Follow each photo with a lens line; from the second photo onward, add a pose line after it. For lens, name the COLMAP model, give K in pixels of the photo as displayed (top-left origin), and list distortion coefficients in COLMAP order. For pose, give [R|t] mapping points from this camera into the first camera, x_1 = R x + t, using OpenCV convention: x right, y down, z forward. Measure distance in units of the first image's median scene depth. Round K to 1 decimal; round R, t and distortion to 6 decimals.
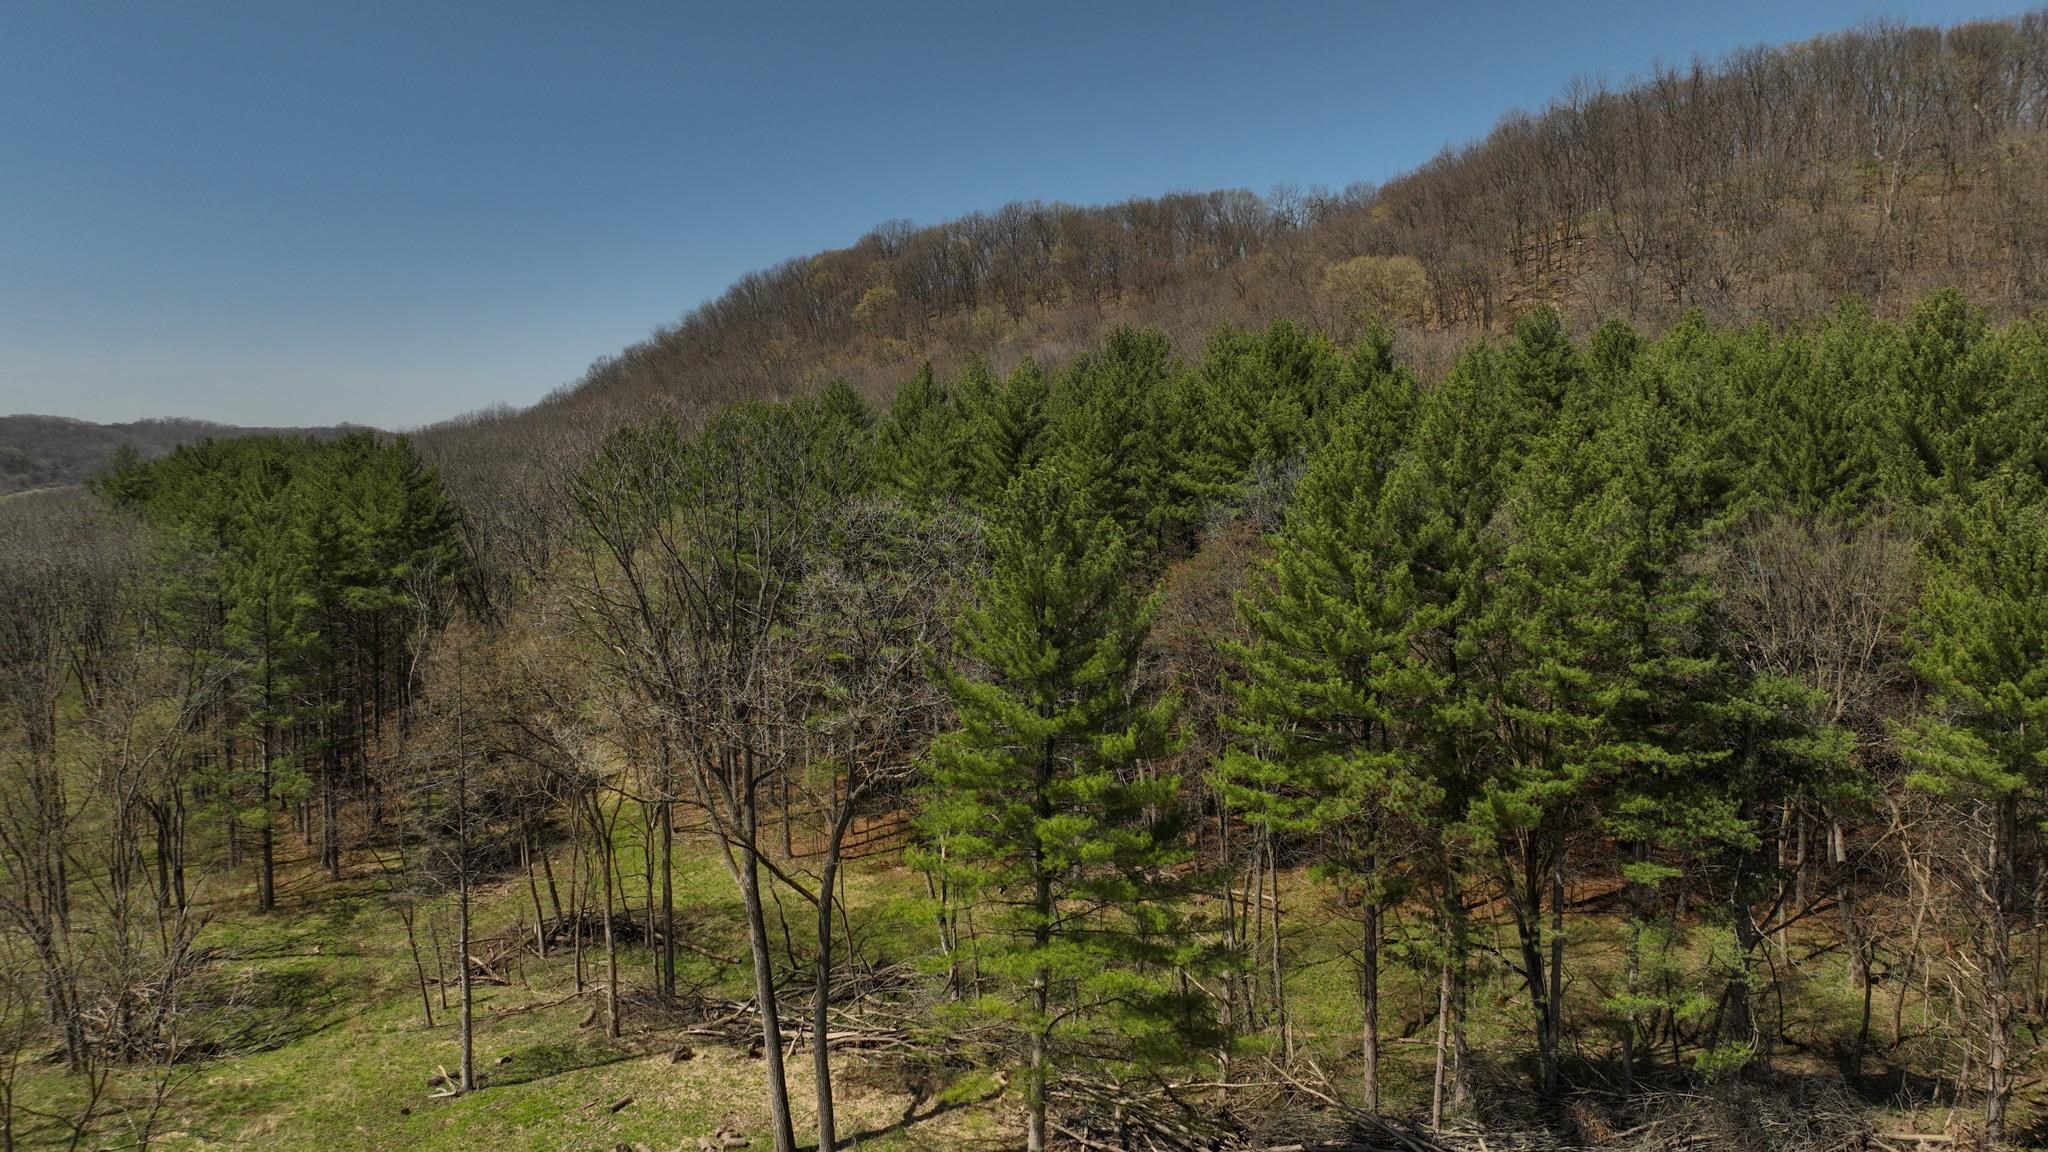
lens RADIAL K [[1433.9, 0, 1015.5], [0, 1433.9, 579.7], [0, 0, 1]] dist [-0.006297, 0.023791]
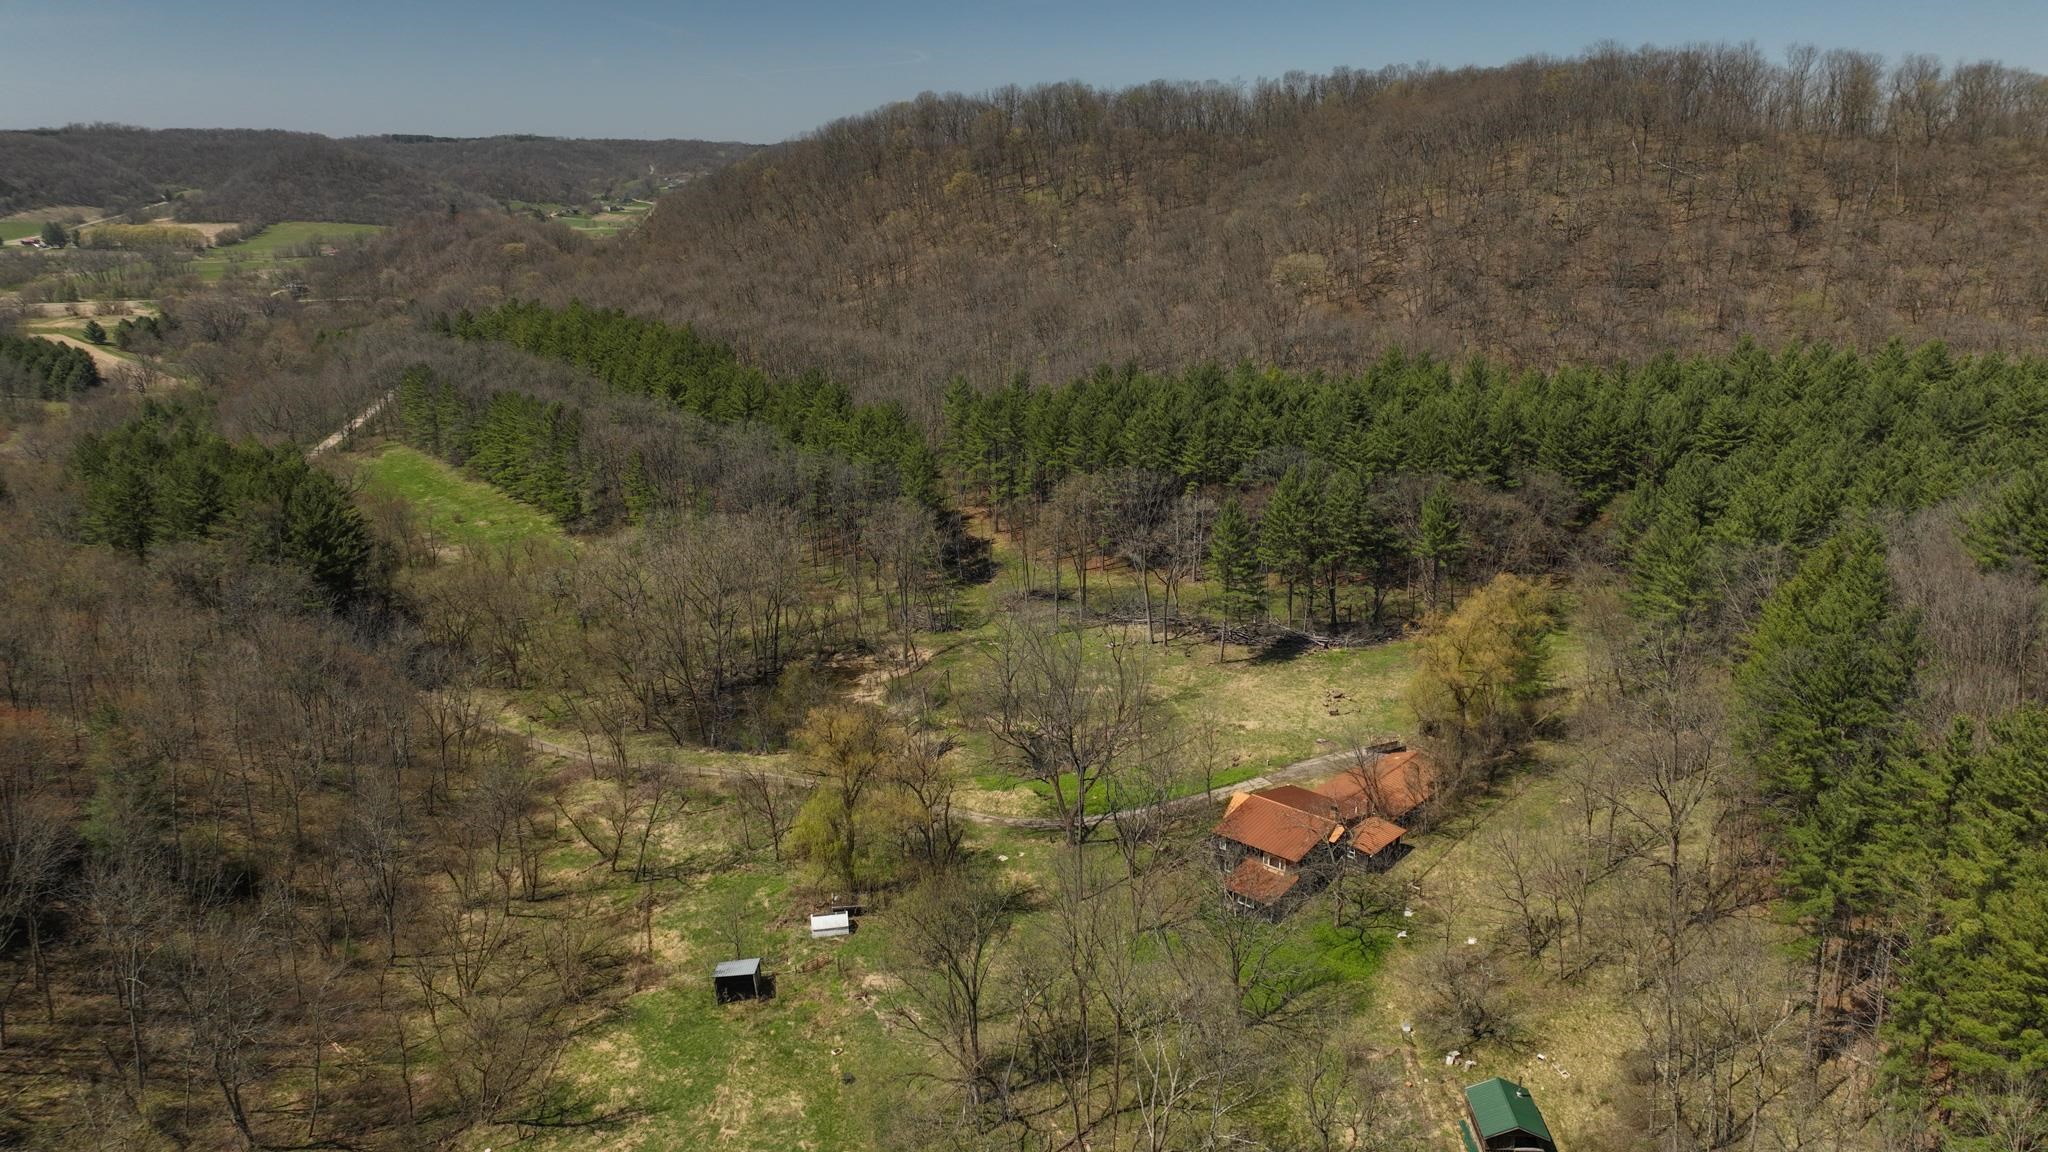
lens RADIAL K [[1433.9, 0, 1007.2], [0, 1433.9, 582.7], [0, 0, 1]] dist [-0.006297, 0.023791]
pose [[0.998176, -0.017298, 0.057832, -0.884113], [0.004114, 0.975329, 0.220718, -0.751171], [-0.060223, -0.220077, 0.973622, -3.245309]]
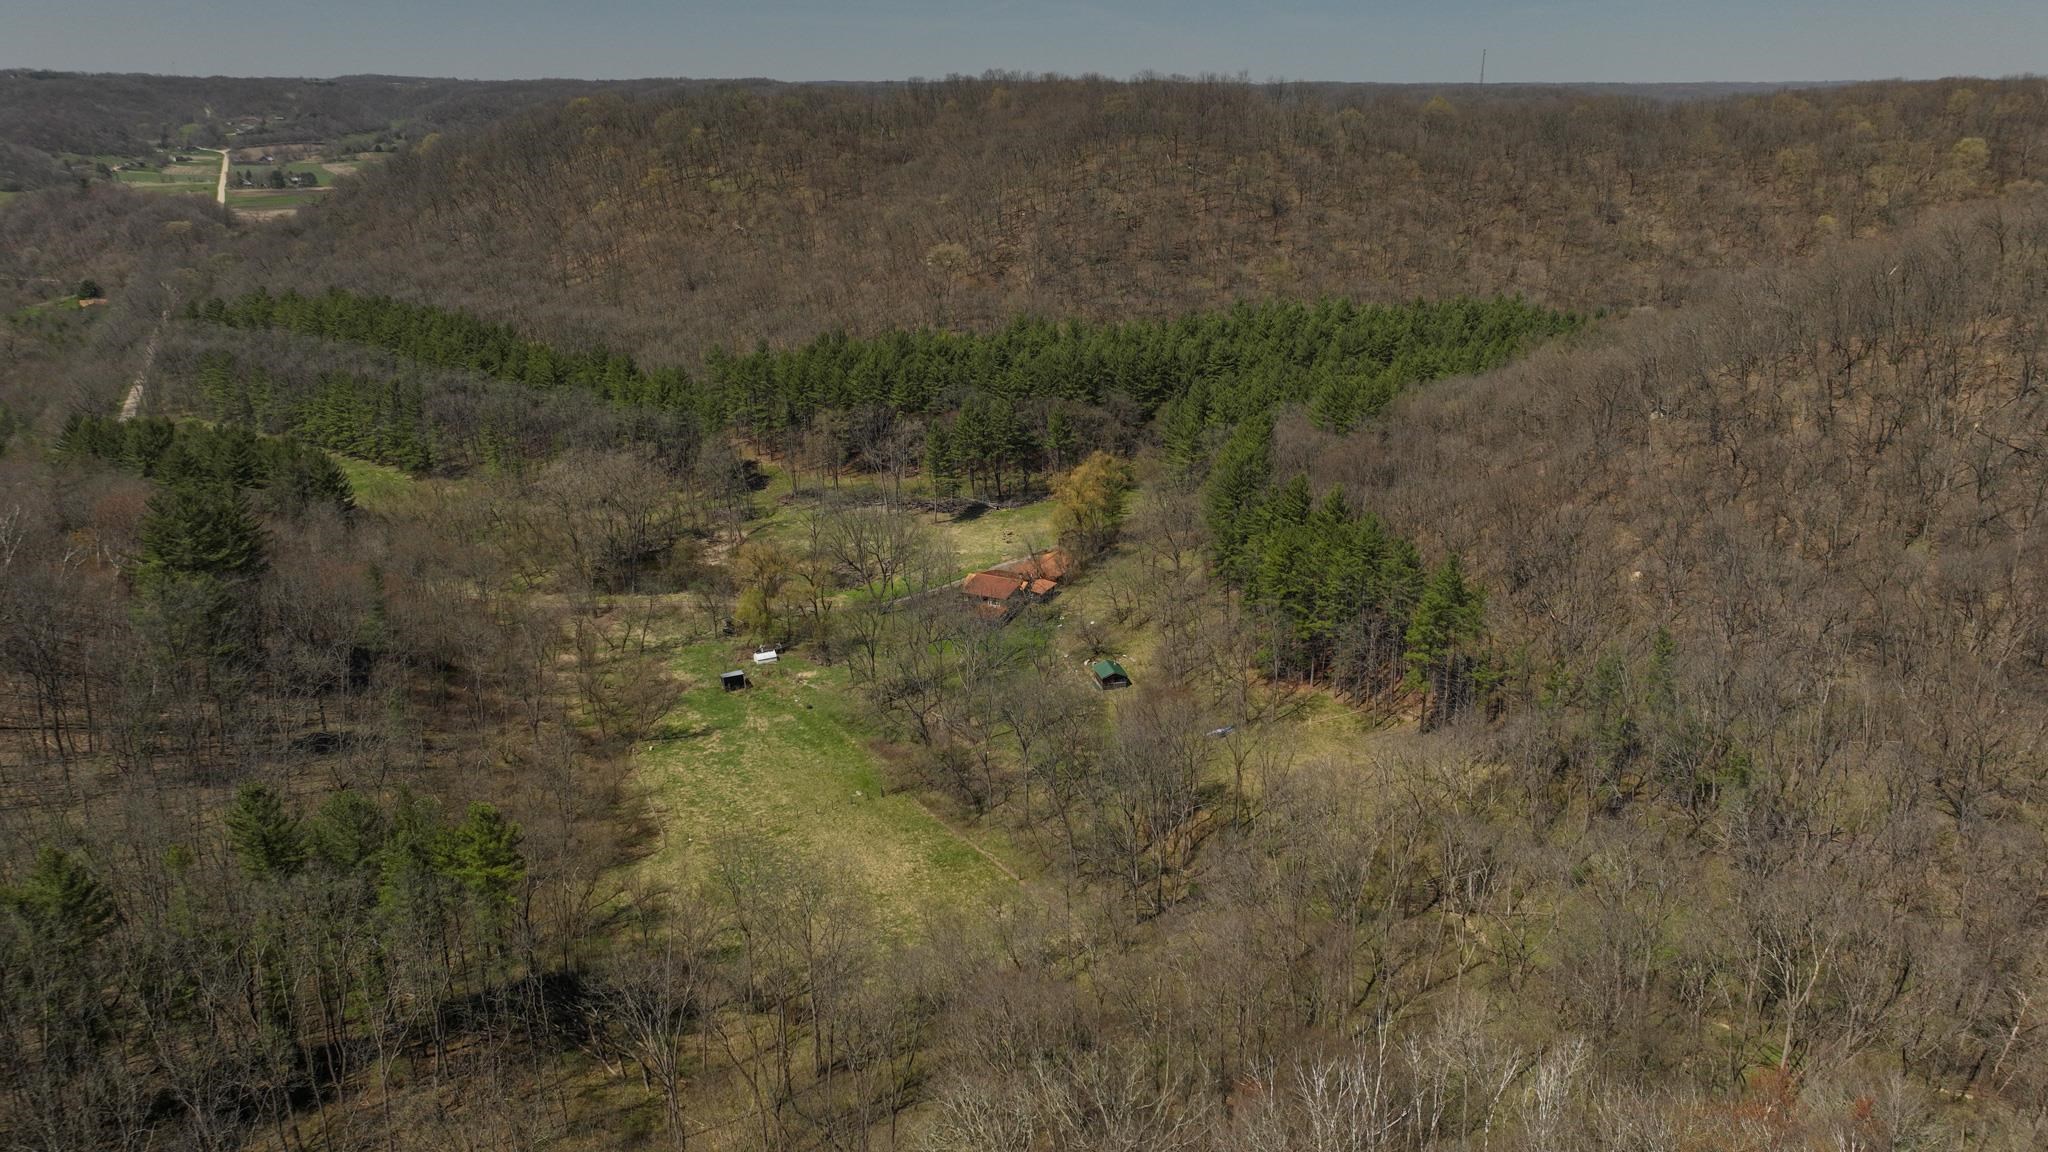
lens RADIAL K [[1433.9, 0, 1028.4], [0, 1433.9, 579.0], [0, 0, 1]] dist [-0.006297, 0.023791]
pose [[0.941260, -0.107173, 0.320225, -1.804457], [0.019633, 0.964064, 0.264945, -1.115868], [-0.337112, -0.243095, 0.909538, -5.599517]]
